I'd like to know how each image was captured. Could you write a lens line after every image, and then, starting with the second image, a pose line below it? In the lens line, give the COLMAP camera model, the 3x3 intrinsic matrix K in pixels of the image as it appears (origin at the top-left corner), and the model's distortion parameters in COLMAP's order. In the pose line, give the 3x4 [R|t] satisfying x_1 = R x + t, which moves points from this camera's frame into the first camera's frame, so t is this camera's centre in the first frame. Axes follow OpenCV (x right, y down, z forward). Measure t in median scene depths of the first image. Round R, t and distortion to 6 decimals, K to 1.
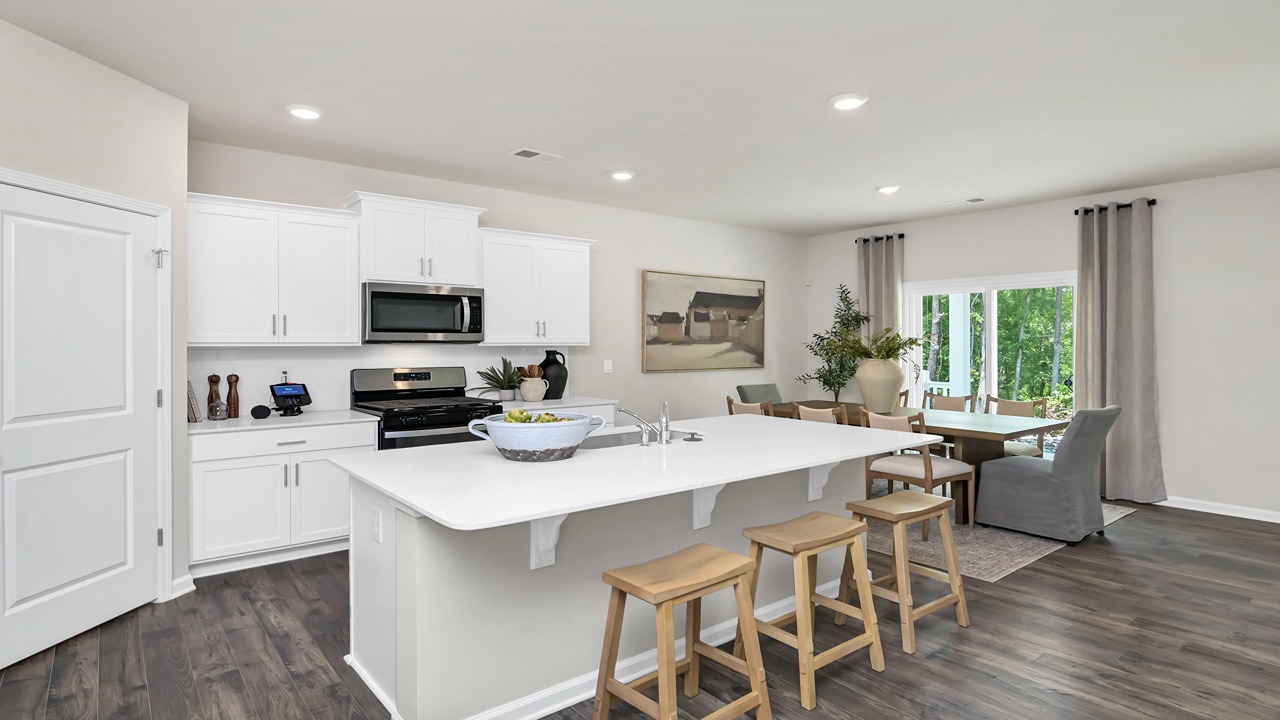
lens RADIAL K [[698.5, 0, 660.4], [0, 698.5, 345.9], [0, 0, 1]] dist [-0.003366, -0.001257]
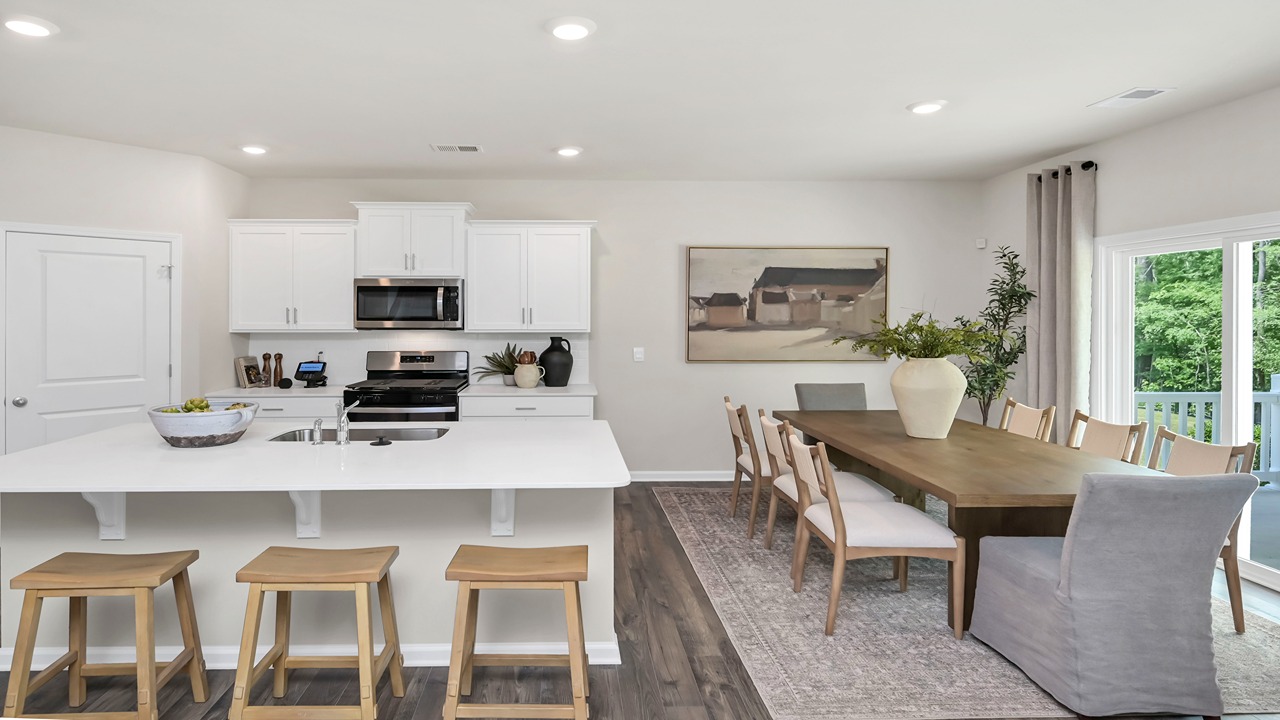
lens RADIAL K [[691.3, 0, 560.4], [0, 691.3, 321.3], [0, 0, 1]] dist [0.002995, 0.000825]
pose [[0.776525, 0.004341, -0.630071, 0.403233], [-0.002832, 0.999990, 0.003399, -0.016206], [0.630080, -0.000855, 0.776530, 0.214982]]
